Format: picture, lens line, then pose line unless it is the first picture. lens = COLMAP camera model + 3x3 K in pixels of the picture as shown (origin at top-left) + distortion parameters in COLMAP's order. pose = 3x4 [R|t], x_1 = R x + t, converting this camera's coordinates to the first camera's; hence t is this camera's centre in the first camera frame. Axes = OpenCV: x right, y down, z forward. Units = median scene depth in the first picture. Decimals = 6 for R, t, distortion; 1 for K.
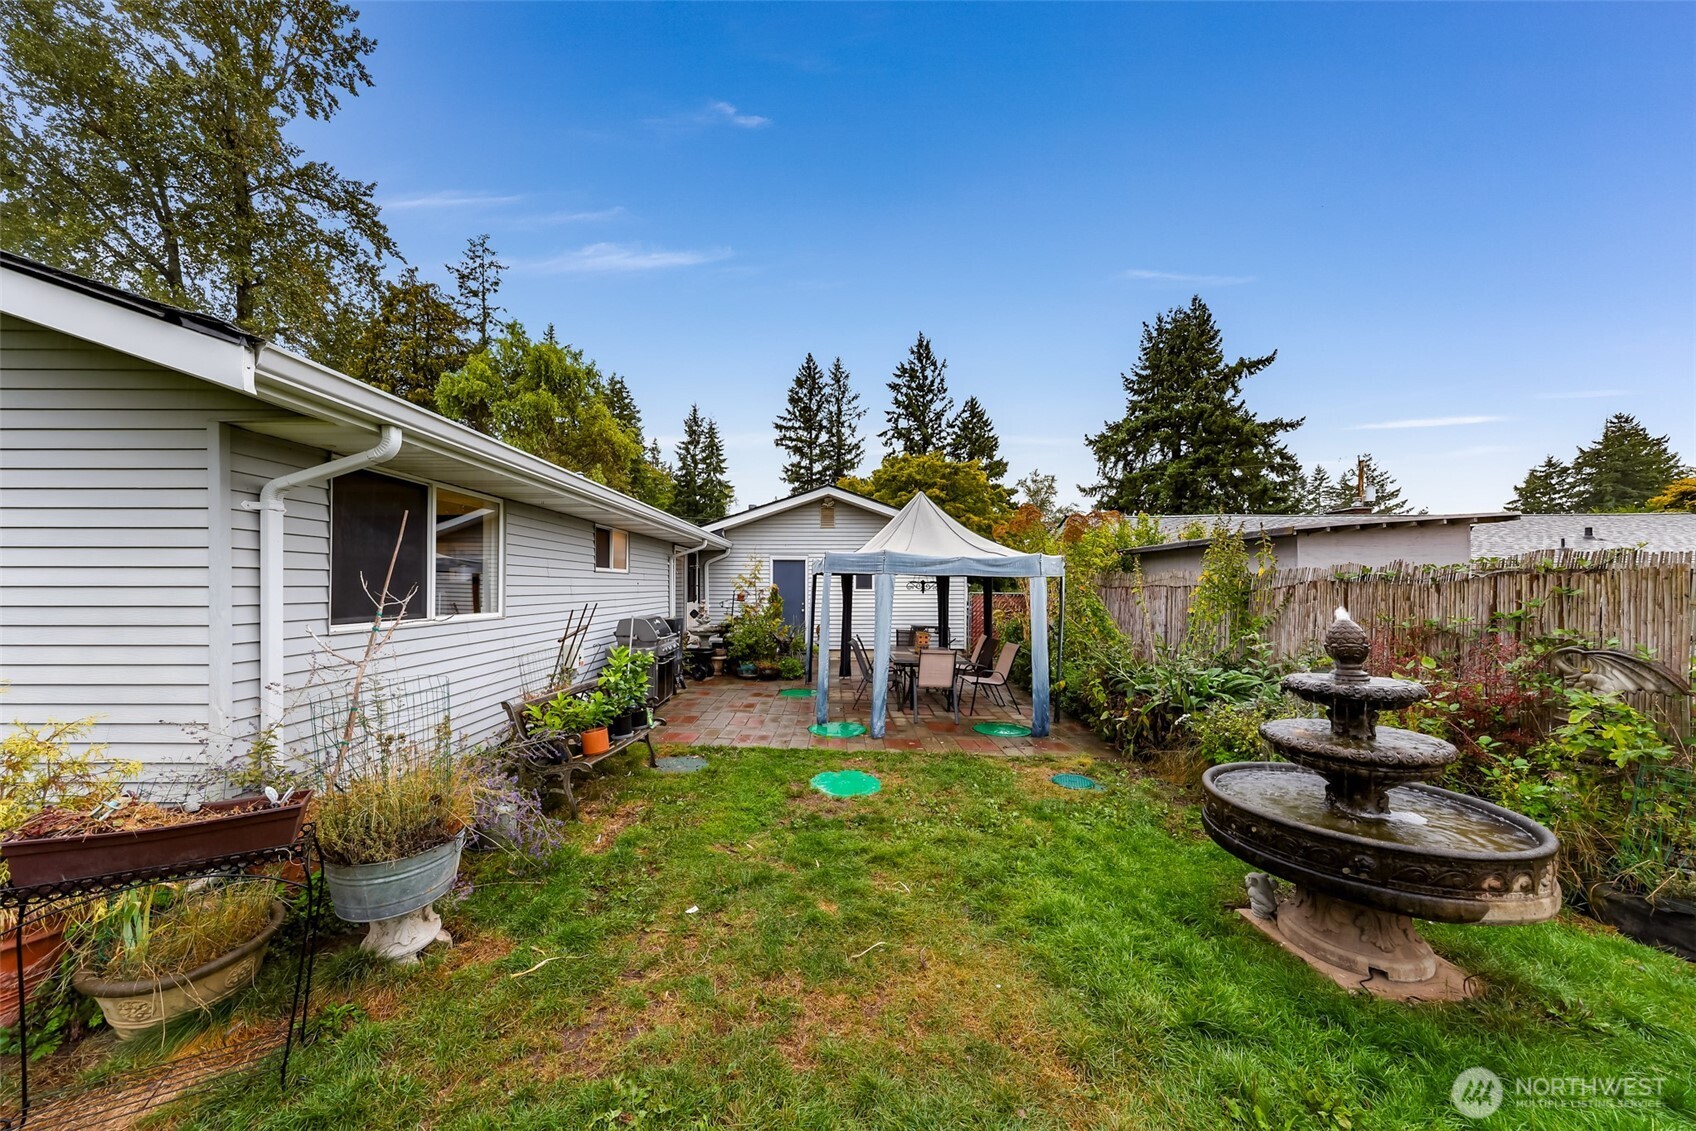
lens RADIAL K [[570.4, 0, 829.0], [0, 570.4, 585.3], [0, 0, 1]] dist [0.001760, 0.000074]
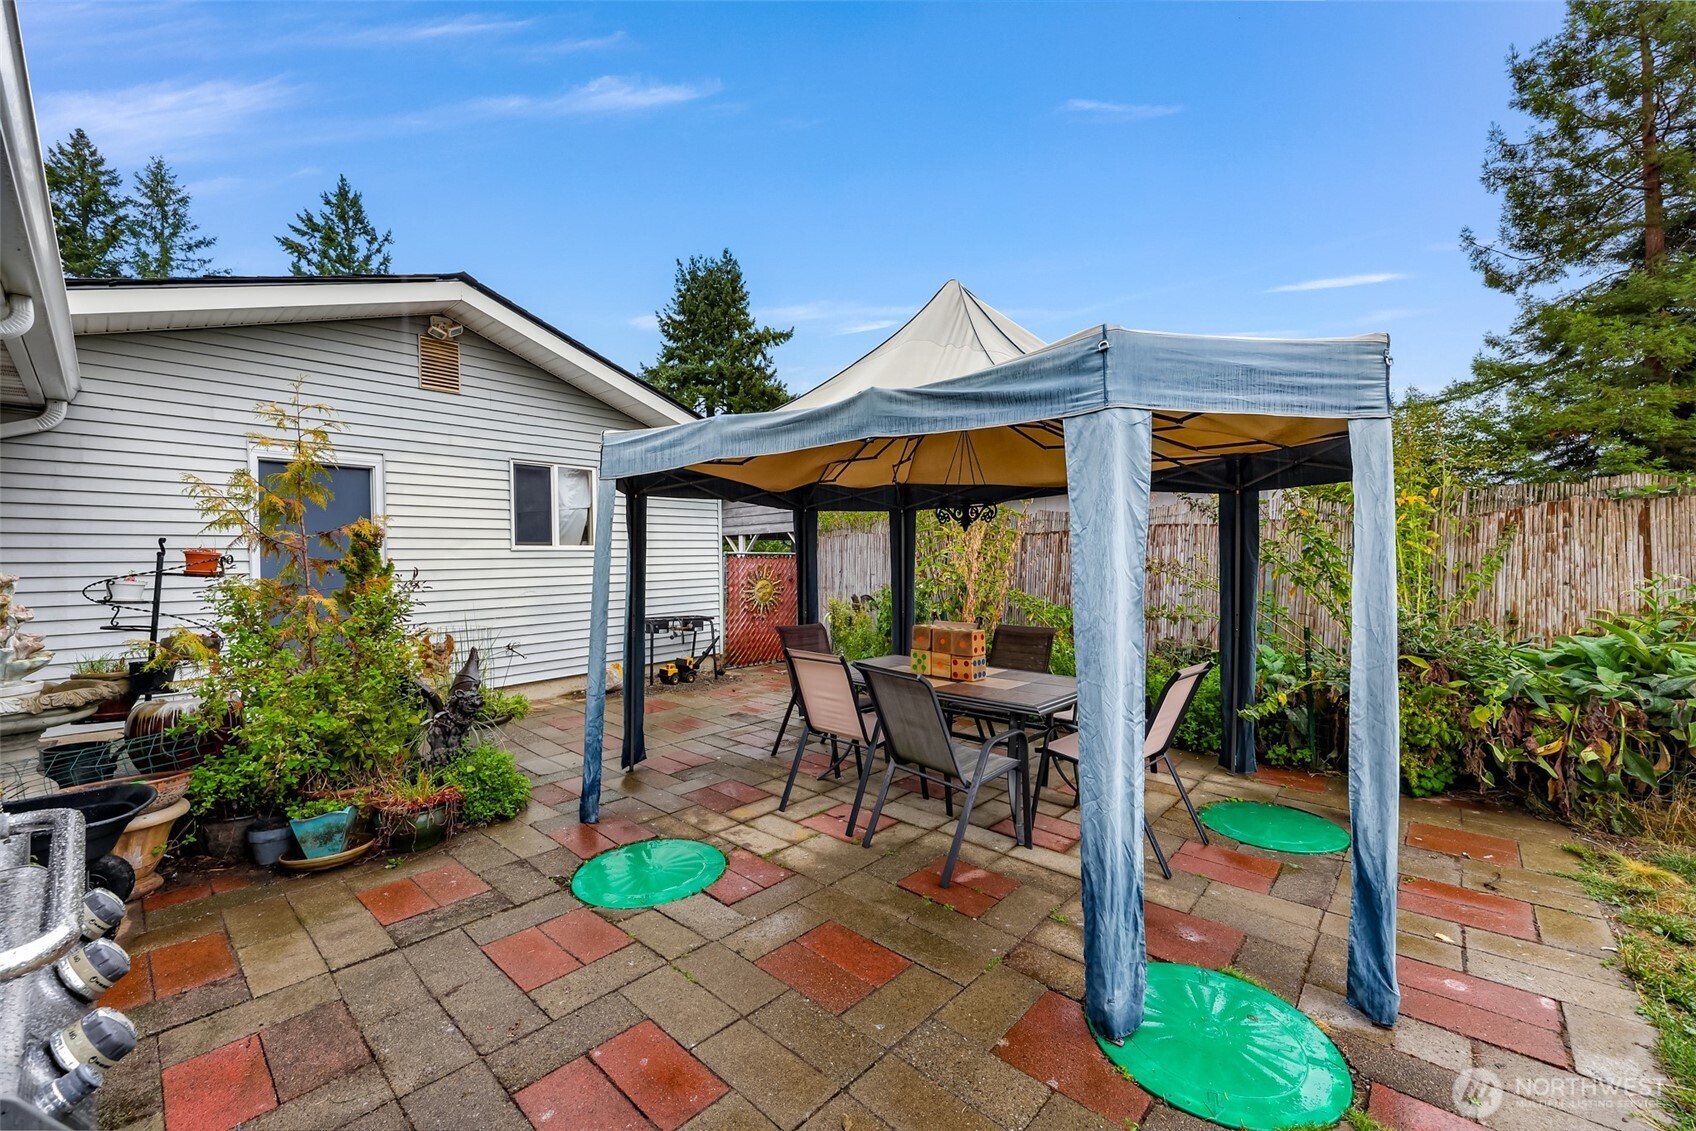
lens RADIAL K [[671.5, 0, 842.9], [0, 671.5, 562.1], [0, 0, 1]] dist [0.007883, 0.000029]
pose [[0.679967, -0.012824, 0.733130, -0.039684], [0.016996, 0.999854, 0.001727, 0.005749], [-0.733045, 0.011286, 0.680086, 0.120230]]
